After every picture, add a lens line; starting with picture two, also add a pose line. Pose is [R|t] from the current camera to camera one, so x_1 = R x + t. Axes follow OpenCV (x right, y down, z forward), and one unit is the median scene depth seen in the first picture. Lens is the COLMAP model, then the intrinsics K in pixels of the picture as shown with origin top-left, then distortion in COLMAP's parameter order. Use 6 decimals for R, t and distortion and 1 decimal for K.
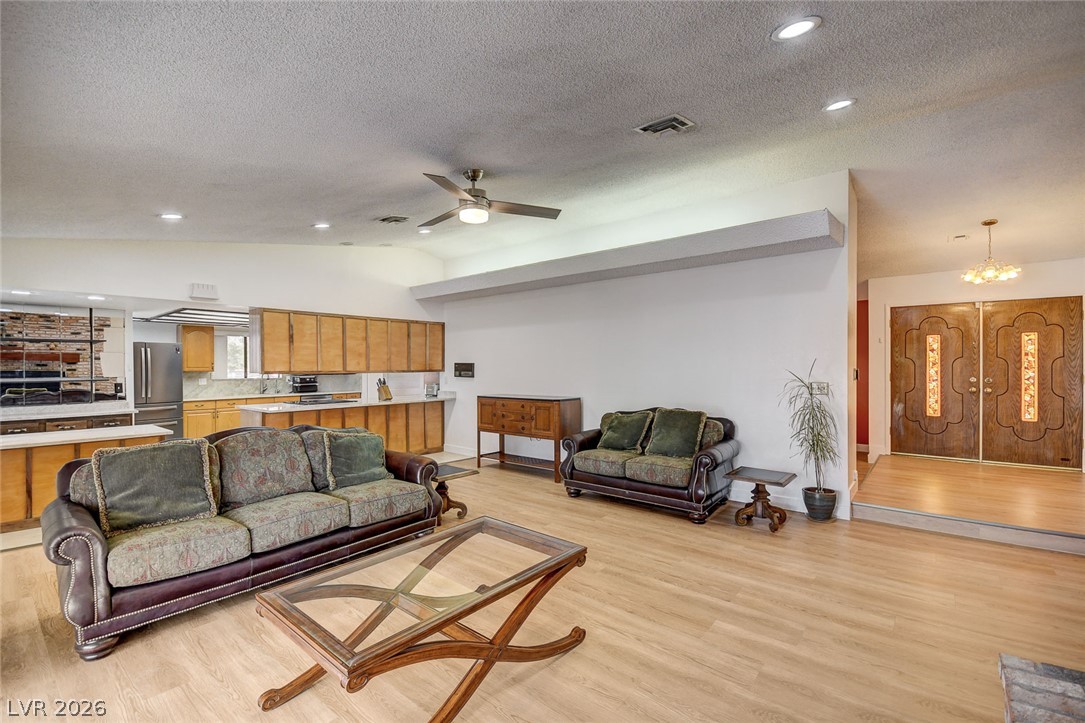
lens RADIAL K [[477.3, 0, 538.7], [0, 477.3, 367.7], [0, 0, 1]] dist [0.015088, -0.015329]
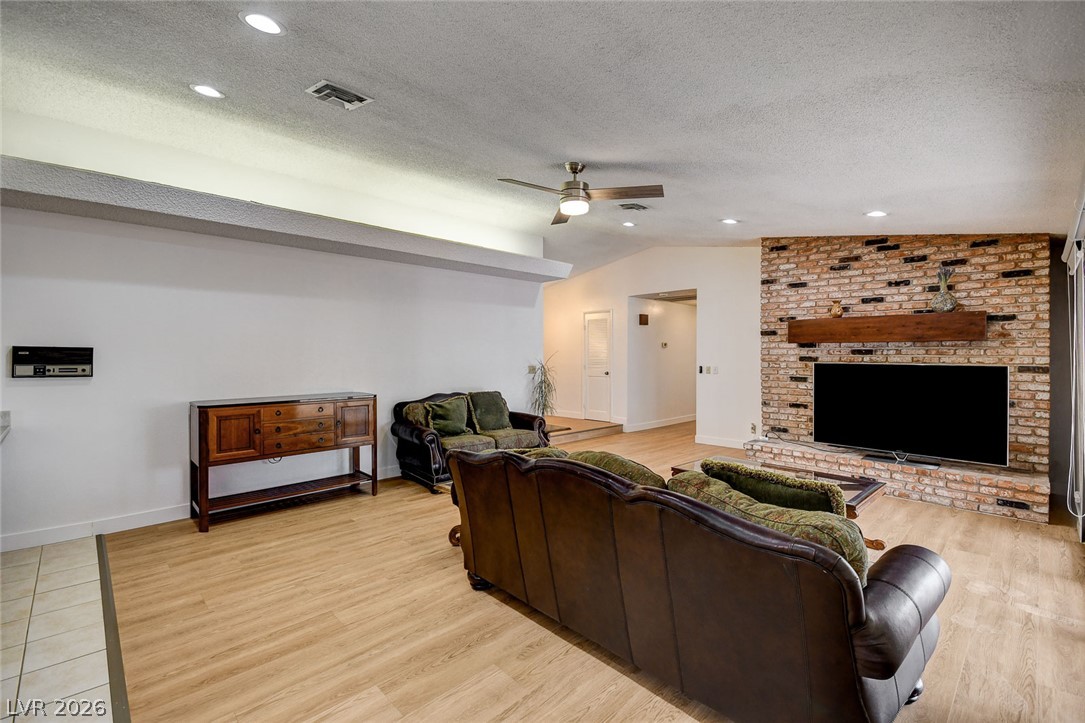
lens RADIAL K [[473.7, 0, 537.0], [0, 473.7, 357.8], [0, 0, 1]] dist [0.017116, -0.008720]
pose [[0.114424, -0.001750, 0.993430, -0.694435], [0.003403, 0.999993, 0.001369, 0.002061], [-0.993426, 0.003224, 0.114429, 0.579478]]
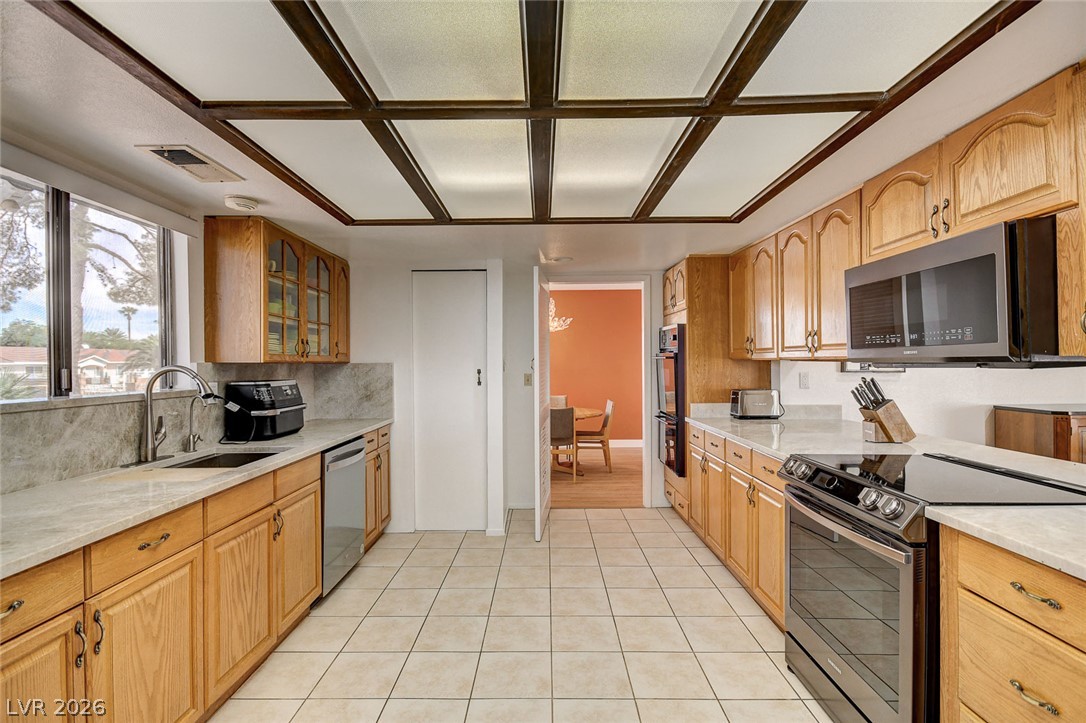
lens RADIAL K [[505.9, 0, 540.0], [0, 505.9, 366.7], [0, 0, 1]] dist [-0.001506, -0.000180]
pose [[0.771816, -0.005742, 0.635820, -0.865081], [0.005598, 0.999982, 0.002235, 0.013863], [-0.635821, 0.001835, 0.771834, 1.016228]]
